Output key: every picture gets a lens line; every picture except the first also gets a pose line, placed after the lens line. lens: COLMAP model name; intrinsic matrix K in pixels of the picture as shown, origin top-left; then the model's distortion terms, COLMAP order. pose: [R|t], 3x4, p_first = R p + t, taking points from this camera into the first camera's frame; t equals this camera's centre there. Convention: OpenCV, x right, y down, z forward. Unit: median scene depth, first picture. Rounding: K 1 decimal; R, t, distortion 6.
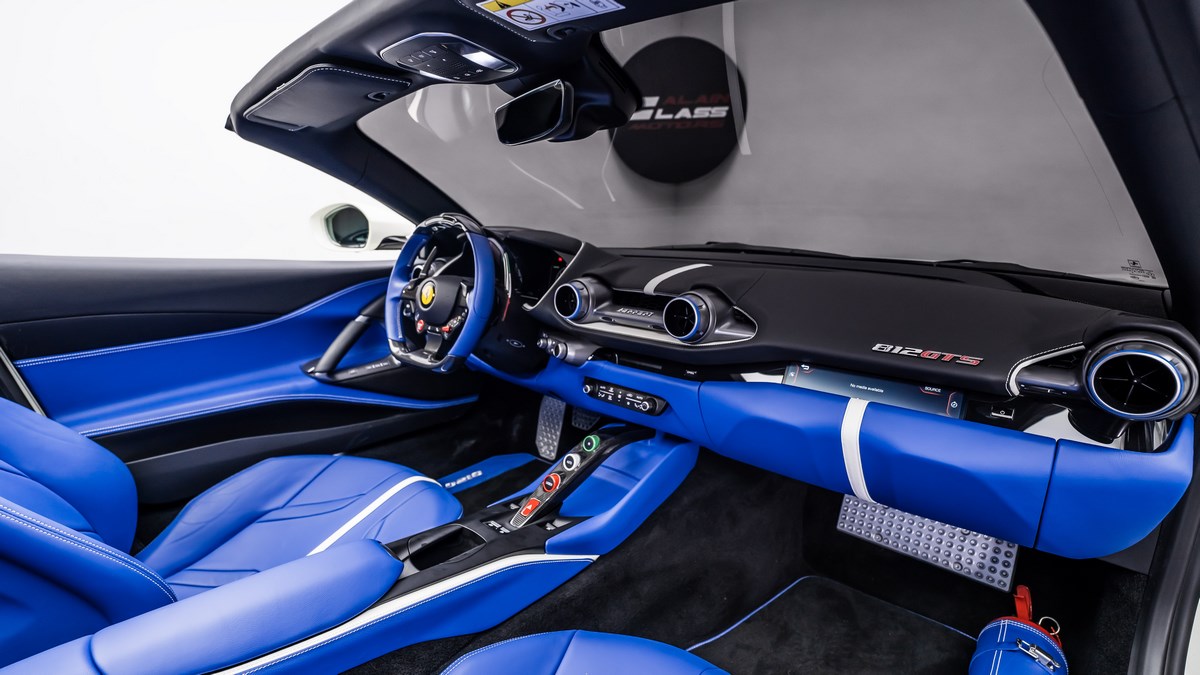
lens RADIAL K [[506.9, 0, 600.0], [0, 506.9, 337.5], [0, 0, 1]] dist [-0.003087, -0.000304]
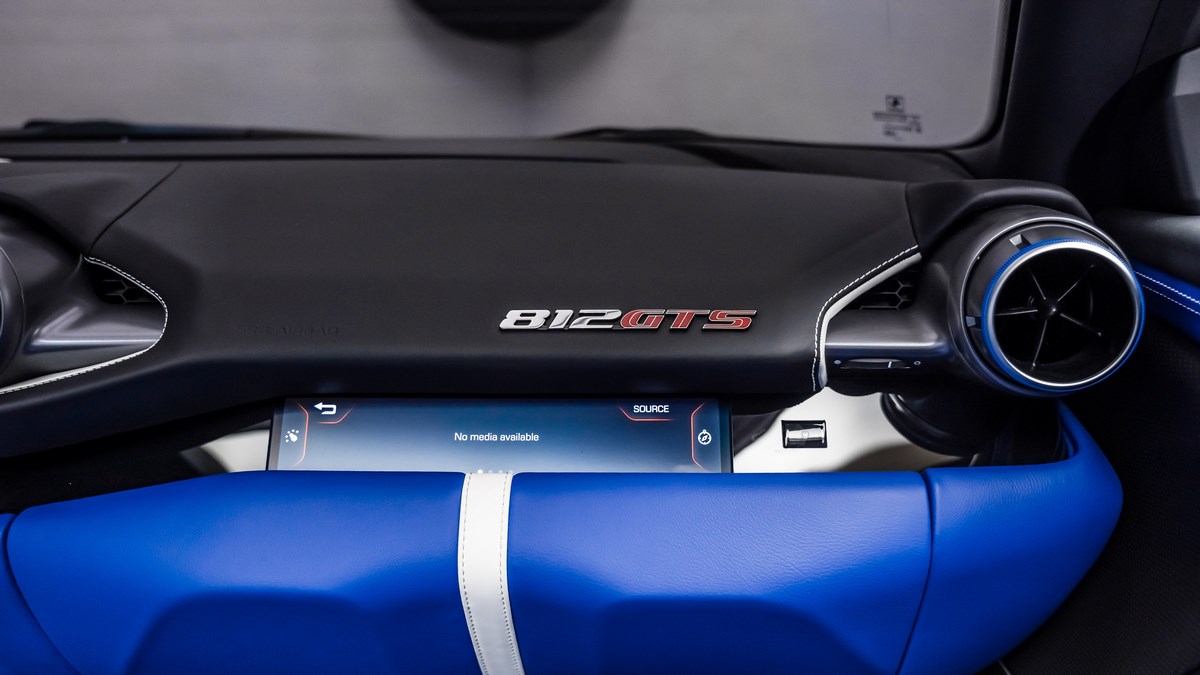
lens RADIAL K [[971.8, 0, 600.0], [0, 971.8, 337.5], [0, 0, 1]] dist [-0.090679, -0.000094]
pose [[0.760829, -0.129405, 0.635920, 0.155962], [0.141215, 0.989449, 0.032392, 0.018266], [-0.633402, 0.065156, 0.771075, 0.429784]]
